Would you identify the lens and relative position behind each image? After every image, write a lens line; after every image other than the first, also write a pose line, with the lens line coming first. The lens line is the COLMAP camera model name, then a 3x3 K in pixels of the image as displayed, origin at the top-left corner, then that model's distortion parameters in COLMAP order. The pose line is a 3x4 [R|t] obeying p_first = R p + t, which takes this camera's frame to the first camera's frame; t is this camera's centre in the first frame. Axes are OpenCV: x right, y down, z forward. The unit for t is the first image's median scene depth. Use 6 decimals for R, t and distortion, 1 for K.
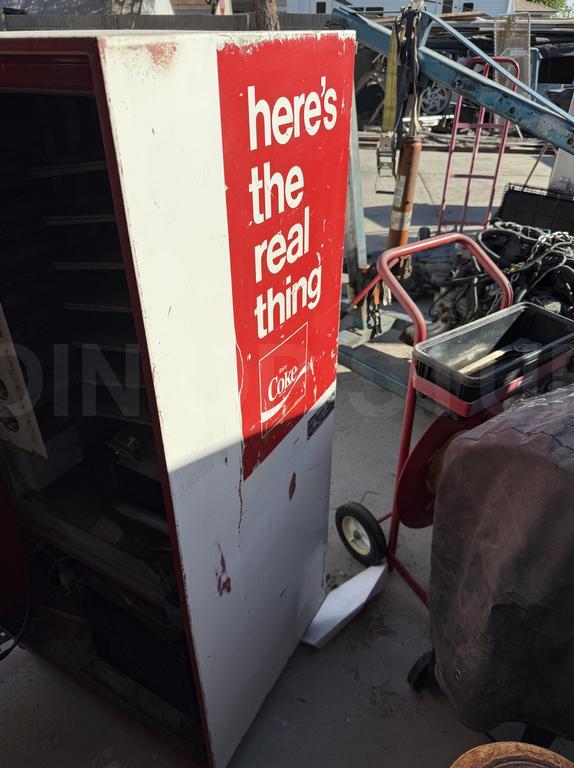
lens RADIAL K [[545.7, 0, 286.3], [0, 545.7, 389.7], [0, 0, 1]] dist [0.023380, -0.046579]
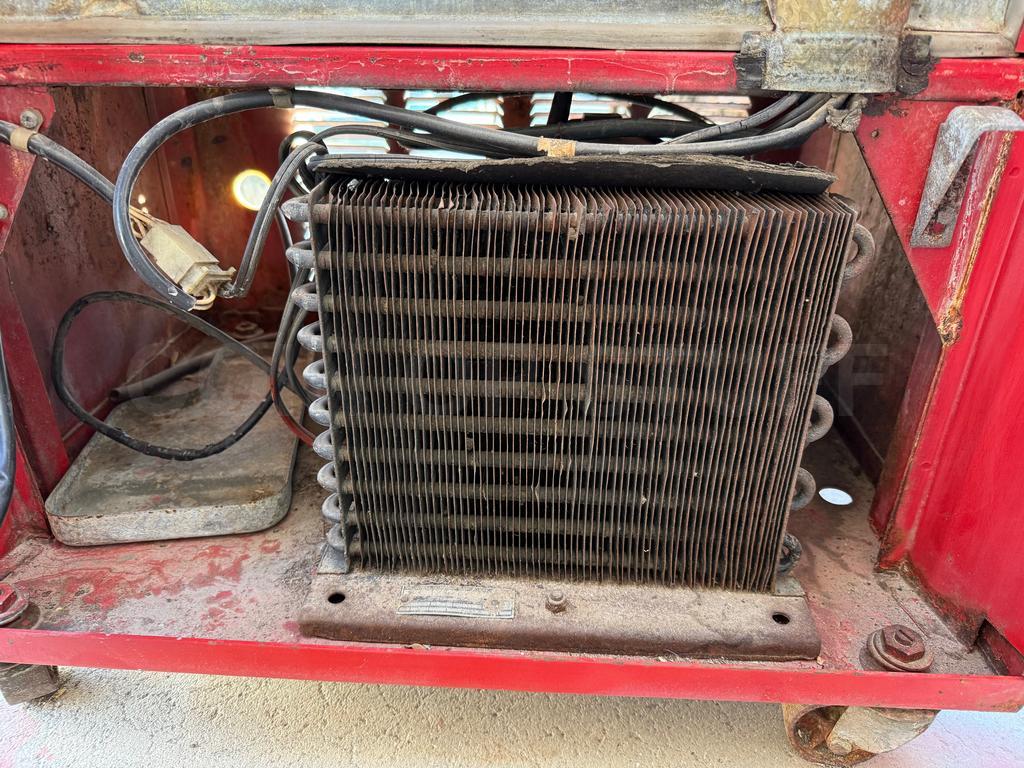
lens RADIAL K [[727.6, 0, 523.4], [0, 727.6, 405.3], [0, 0, 1]] dist [0.023380, -0.046579]
pose [[0.888118, -0.198318, 0.414628, -0.396811], [0.237754, 0.970274, -0.045174, 0.441359], [-0.393344, 0.138700, 0.908869, 0.624024]]
